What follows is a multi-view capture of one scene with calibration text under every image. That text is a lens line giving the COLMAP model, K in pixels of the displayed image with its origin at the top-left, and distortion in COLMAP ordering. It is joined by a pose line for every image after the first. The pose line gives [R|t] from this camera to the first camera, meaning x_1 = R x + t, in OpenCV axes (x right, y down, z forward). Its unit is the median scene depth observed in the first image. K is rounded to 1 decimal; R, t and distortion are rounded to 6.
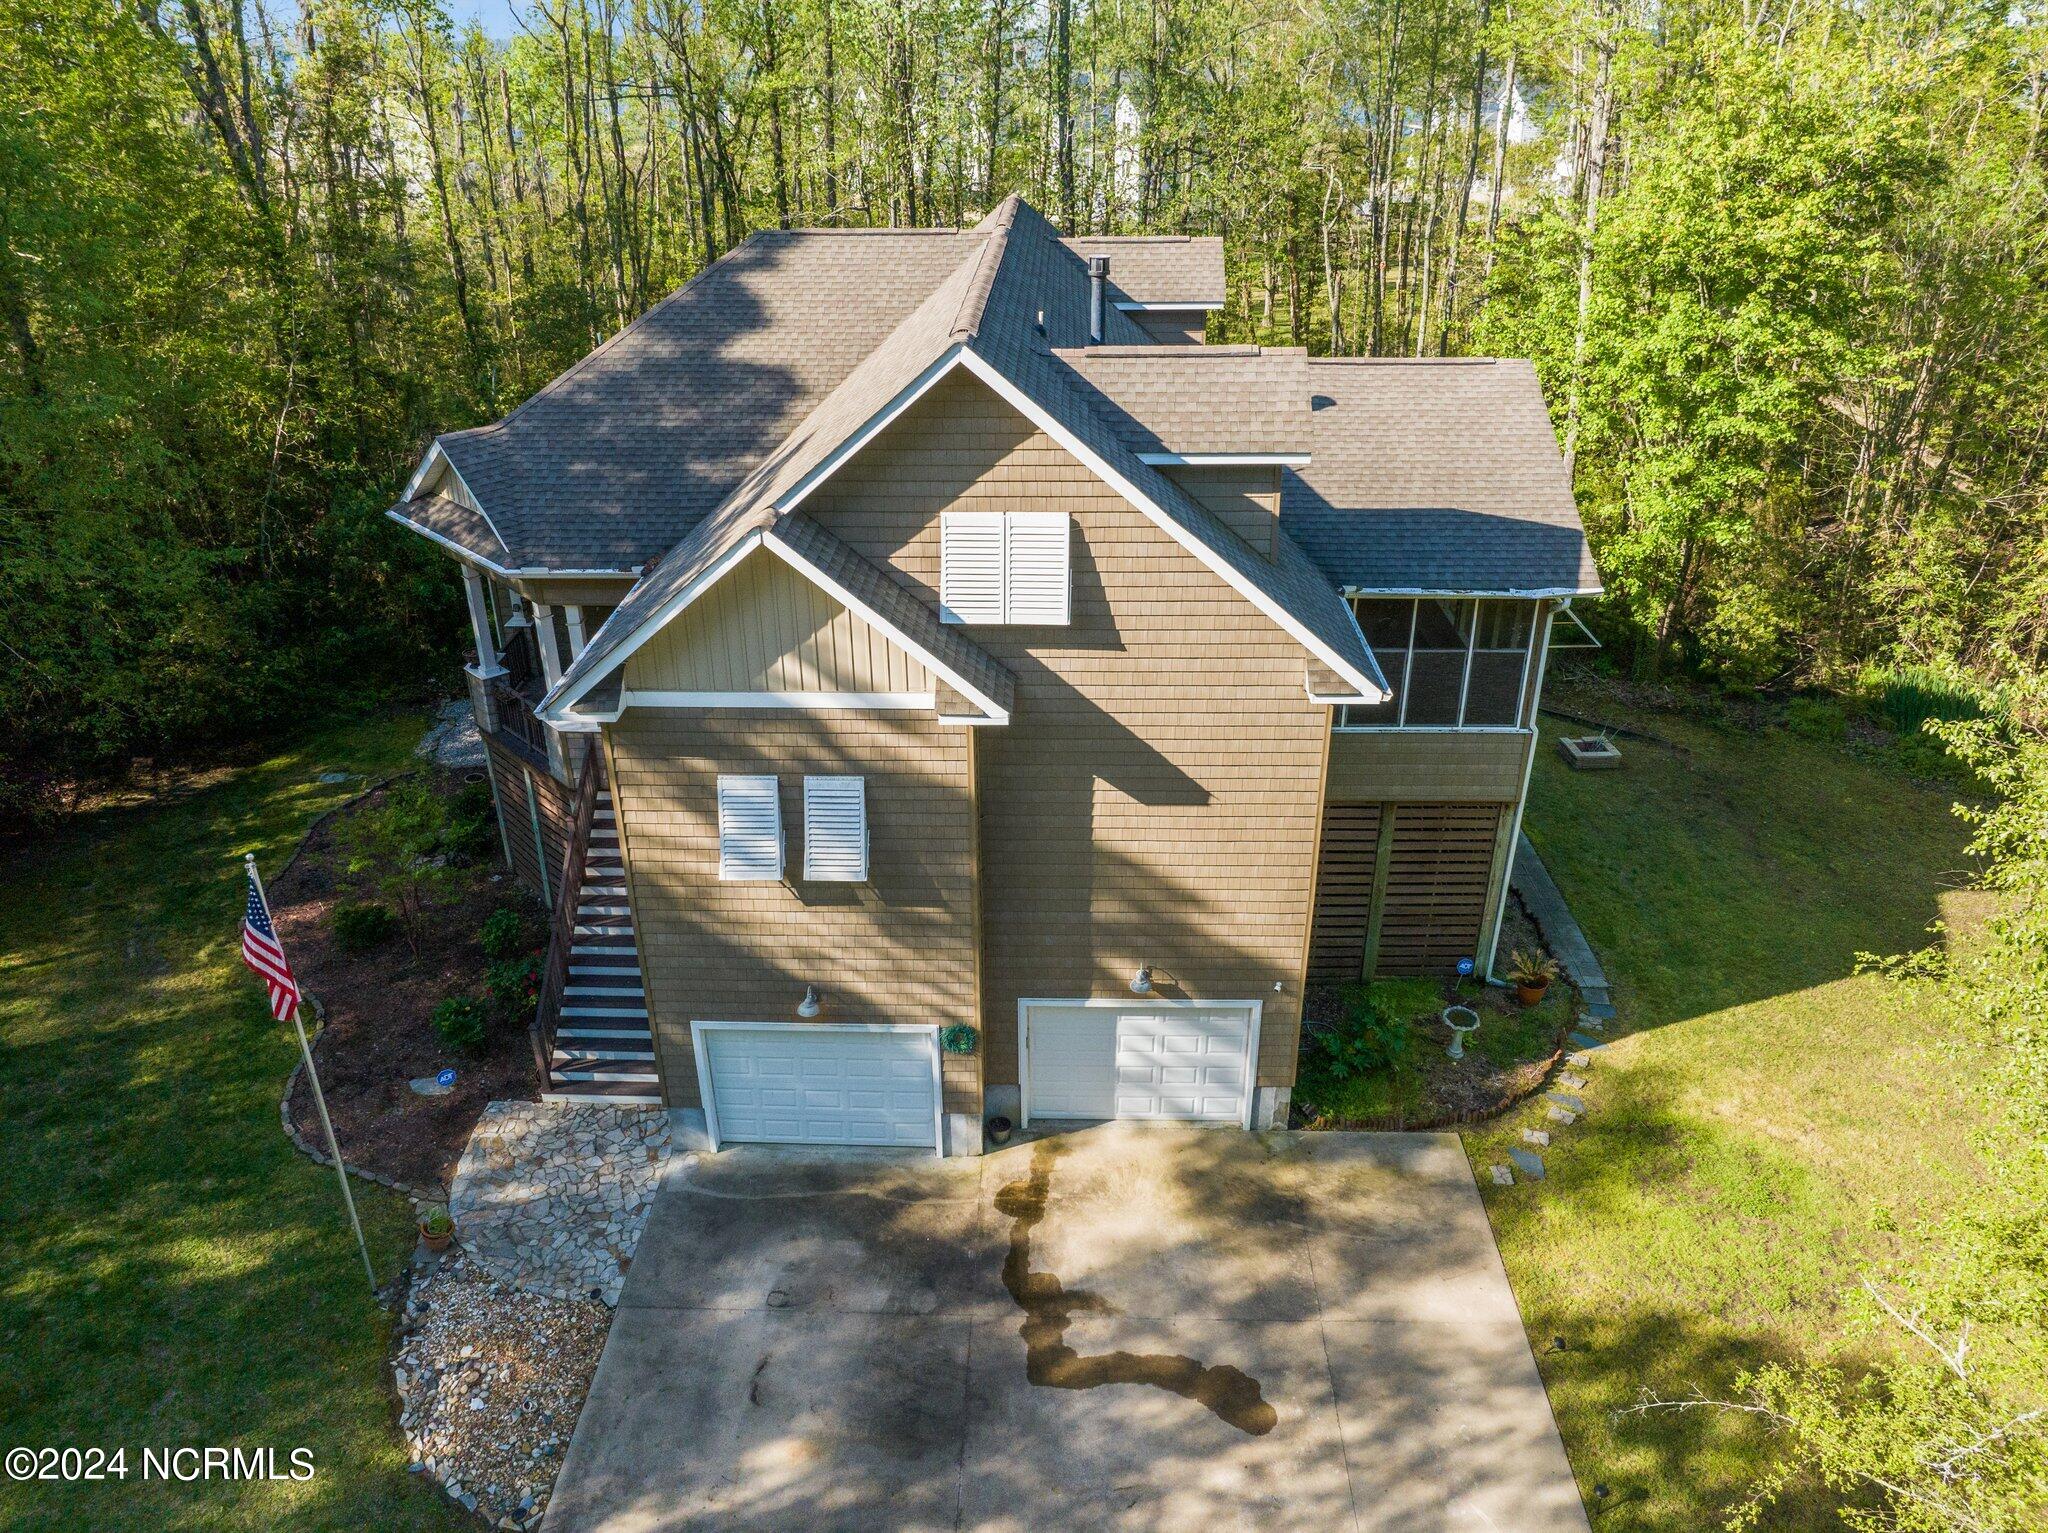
lens RADIAL K [[1430.3, 0, 1024.0], [0, 1430.3, 729.6], [0, 0, 1]] dist [-0.031393, -0.002552]
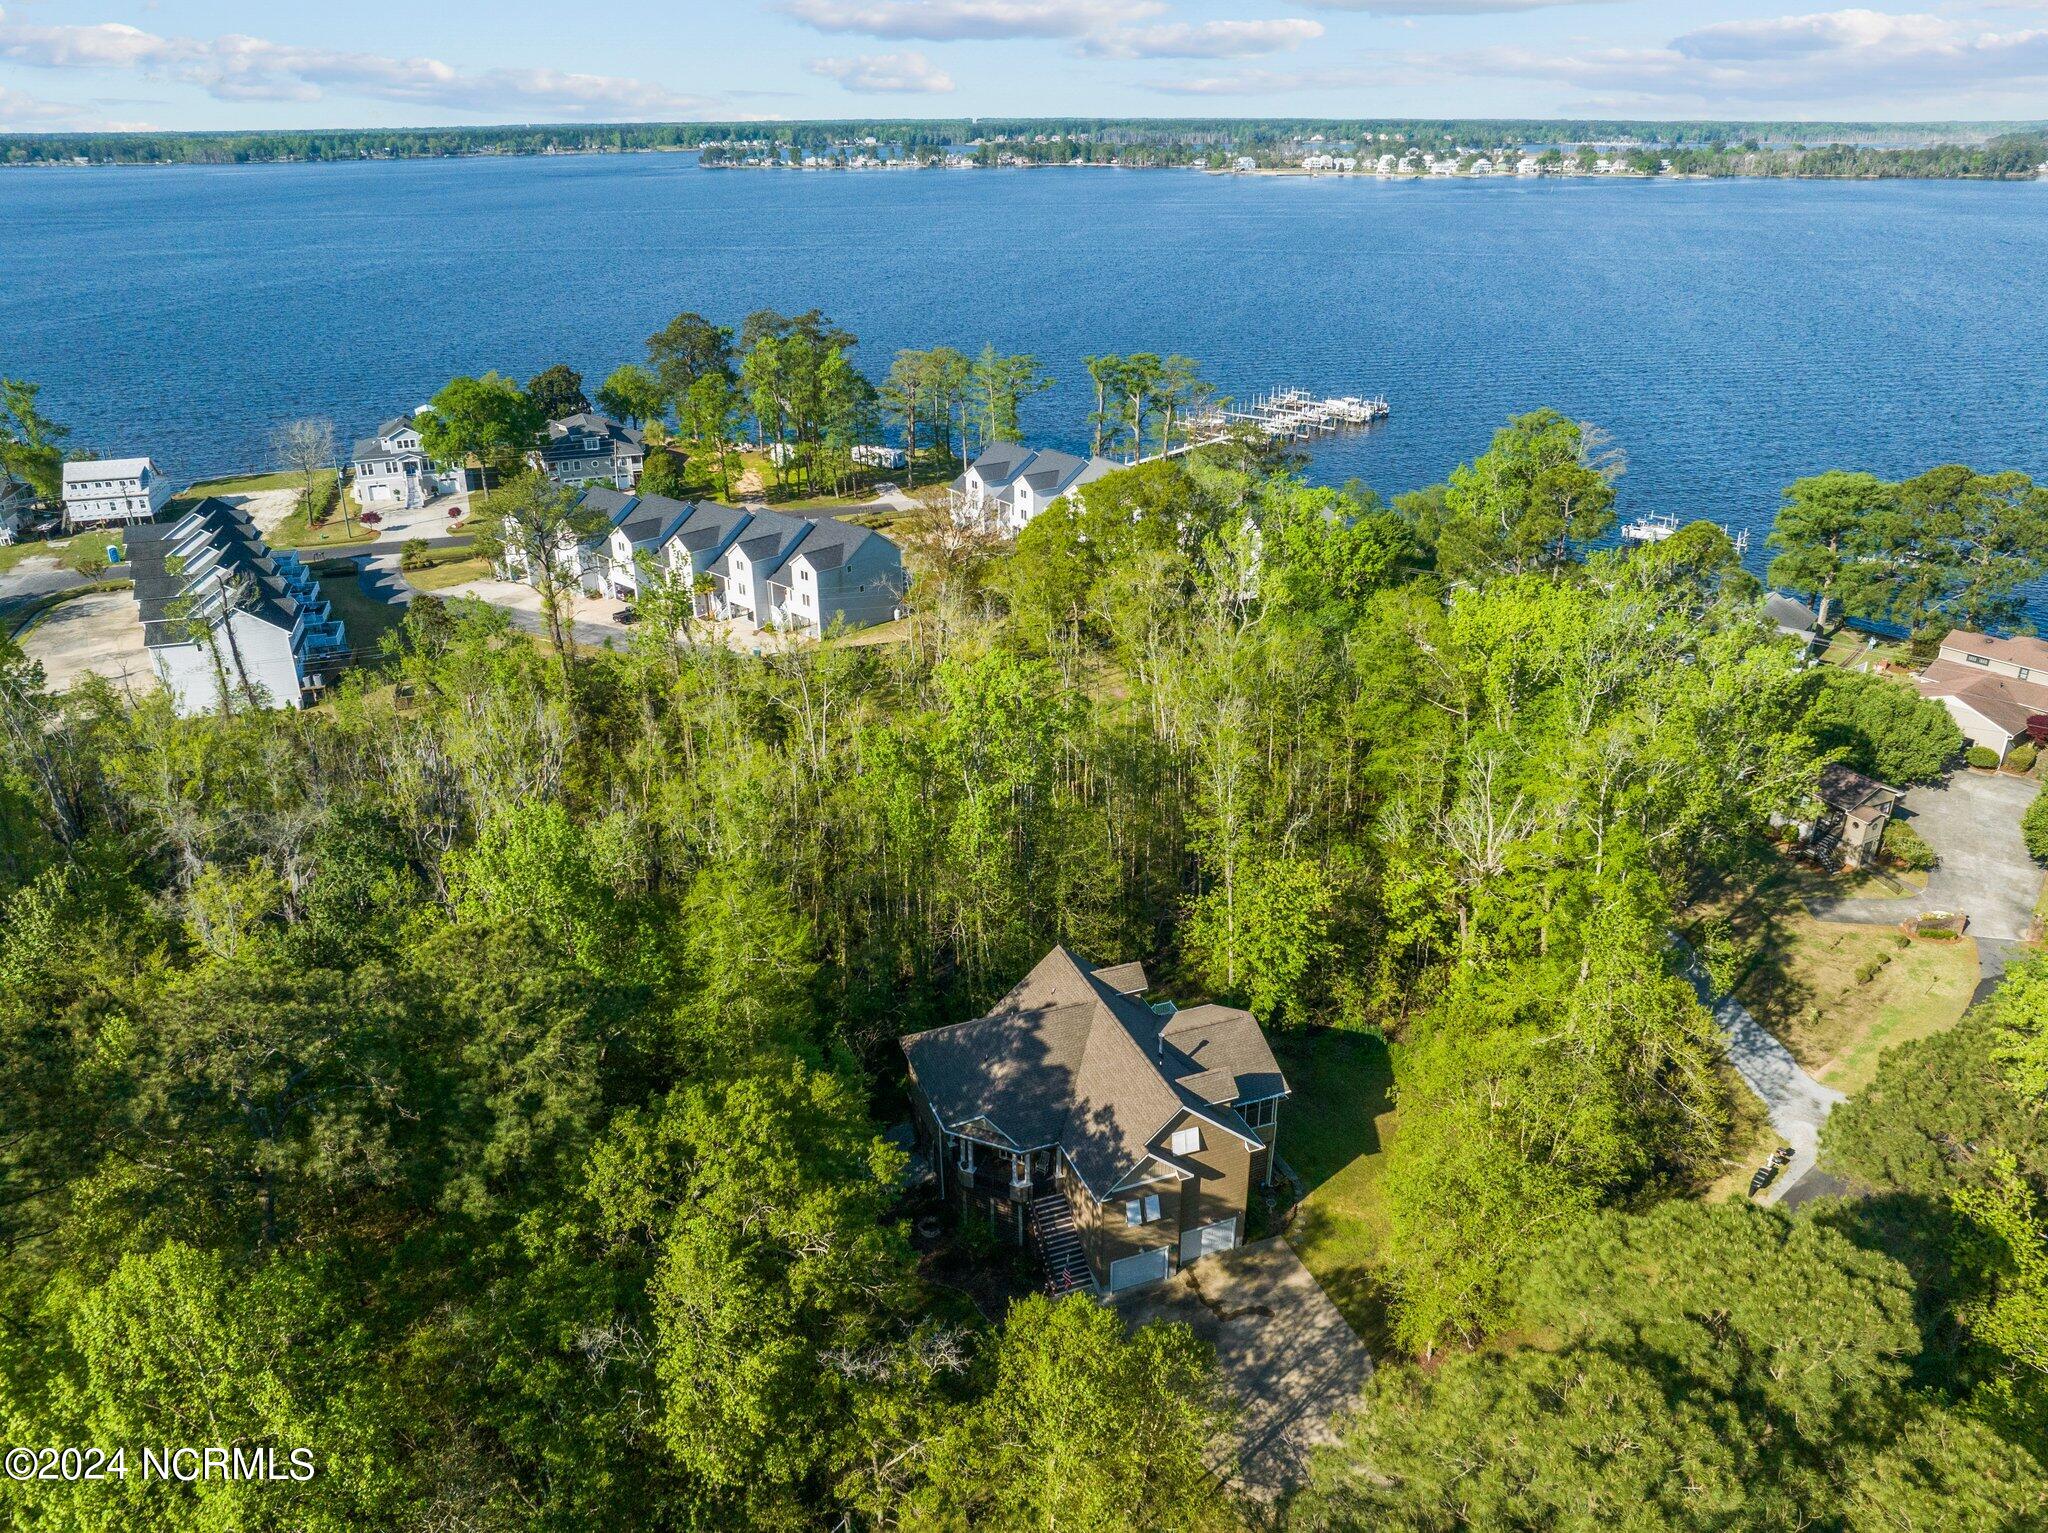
lens RADIAL K [[1419.3, 0, 1024.0], [0, 1419.3, 766.5], [0, 0, 1]] dist [0.000043, 0.000003]
pose [[0.923096, -0.158517, 0.350380, -1.734812], [0.168609, 0.985681, 0.001725, -1.280577], [-0.345637, 0.057485, 0.936606, -2.849544]]
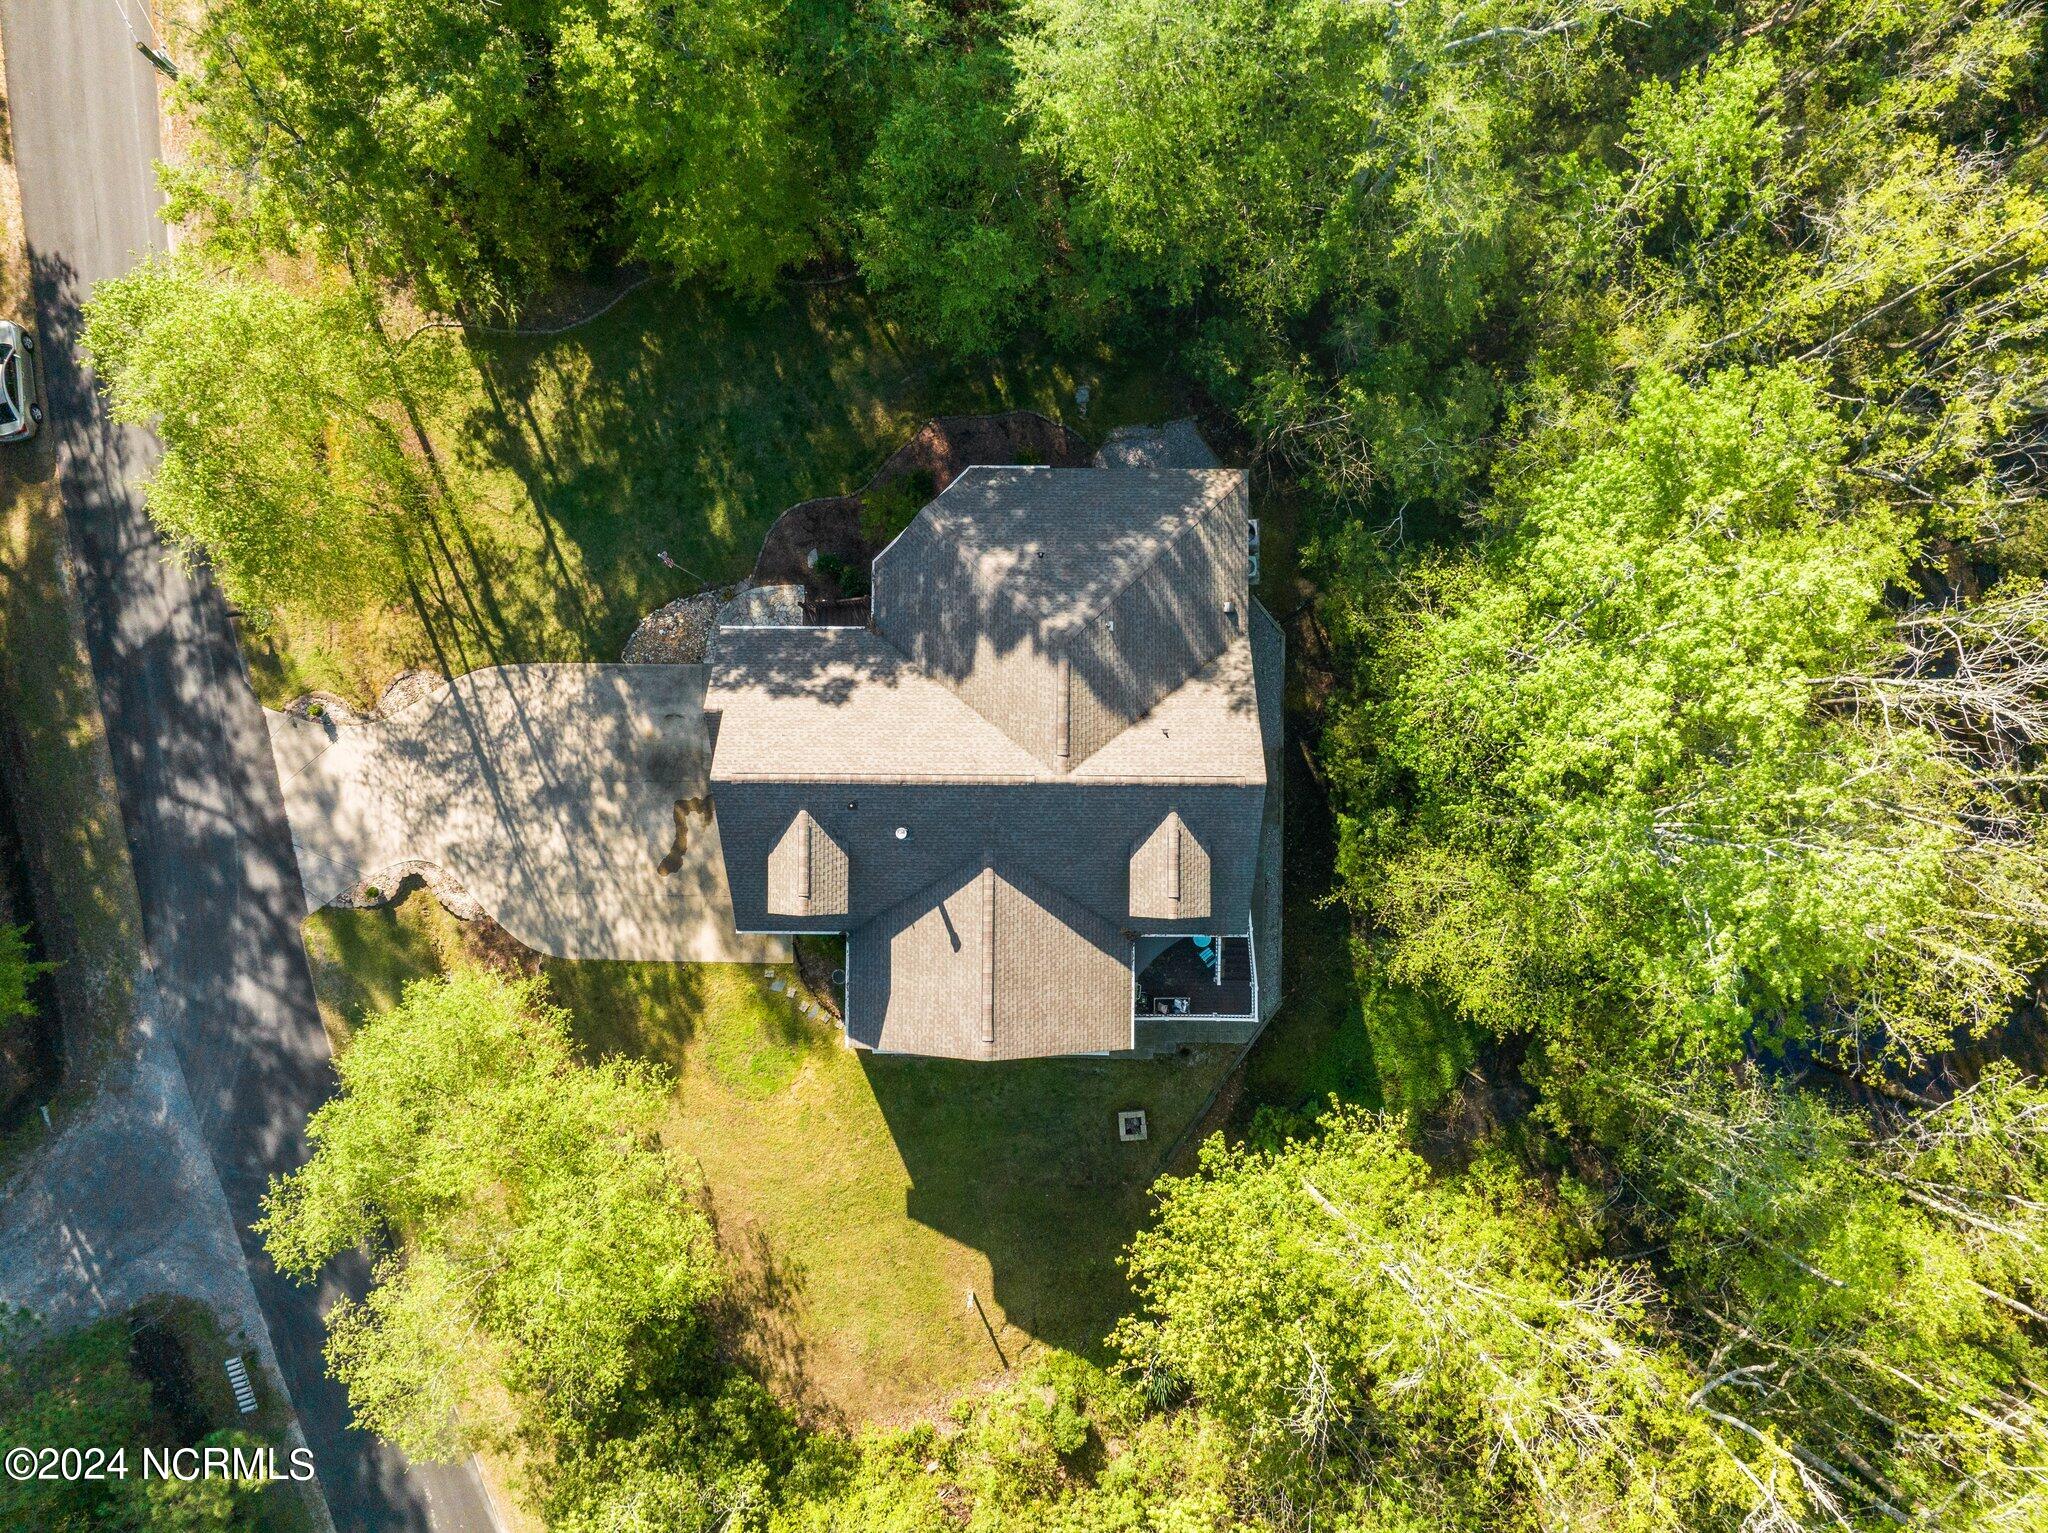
lens RADIAL K [[1424.8, 0, 1024.0], [0, 1424.8, 766.5], [0, 0, 1]] dist [0.002236, -0.000541]
pose [[0.020321, 0.999756, -0.008659, -0.026464], [-0.437790, 0.016684, 0.898923, -2.647020], [0.898848, -0.014476, 0.438022, 0.286834]]
